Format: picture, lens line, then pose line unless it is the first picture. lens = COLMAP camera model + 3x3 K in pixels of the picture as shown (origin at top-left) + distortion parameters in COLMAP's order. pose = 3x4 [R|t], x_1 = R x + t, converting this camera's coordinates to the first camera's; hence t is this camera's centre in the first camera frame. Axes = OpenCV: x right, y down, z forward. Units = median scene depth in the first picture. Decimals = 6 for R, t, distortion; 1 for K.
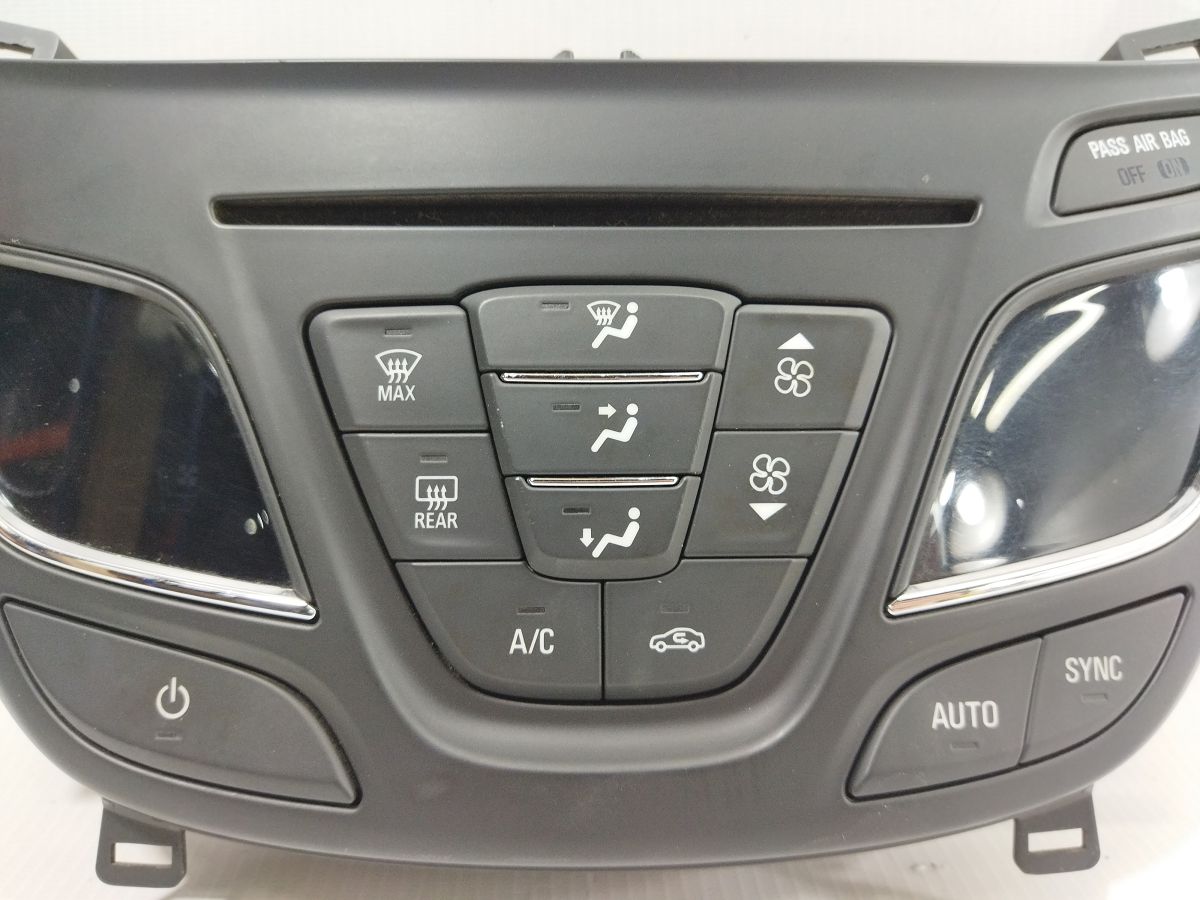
lens RADIAL K [[941.5, 0, 600.0], [0, 941.5, 450.0], [0, 0, 1]] dist [0.051440, -0.160677]
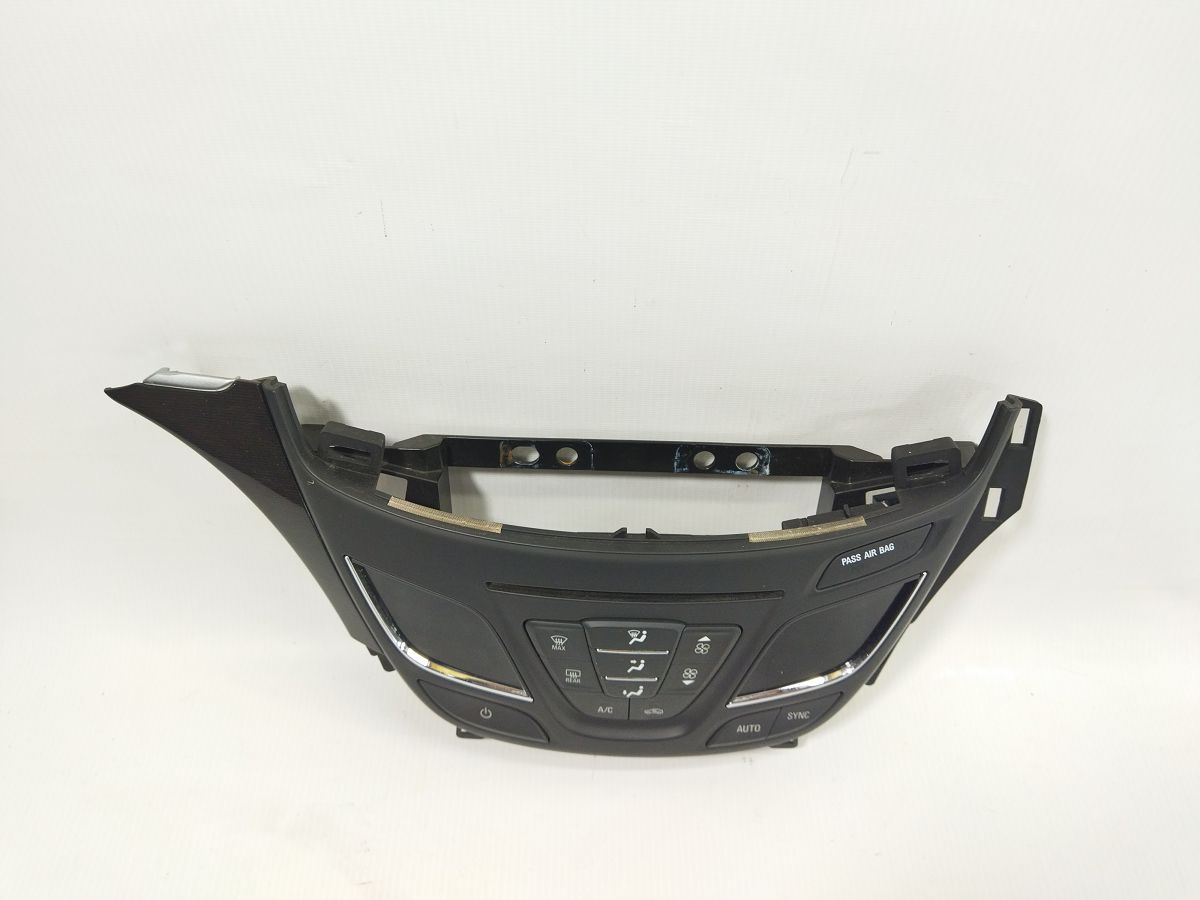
lens RADIAL K [[908.6, 0, 600.0], [0, 908.6, 450.0], [0, 0, 1]] dist [0.001632, 0.001003]
pose [[0.998610, 0.045246, -0.027049, -0.047313], [-0.019335, 0.791742, 0.610550, -2.176695], [0.049040, -0.609178, 0.791516, -0.770083]]
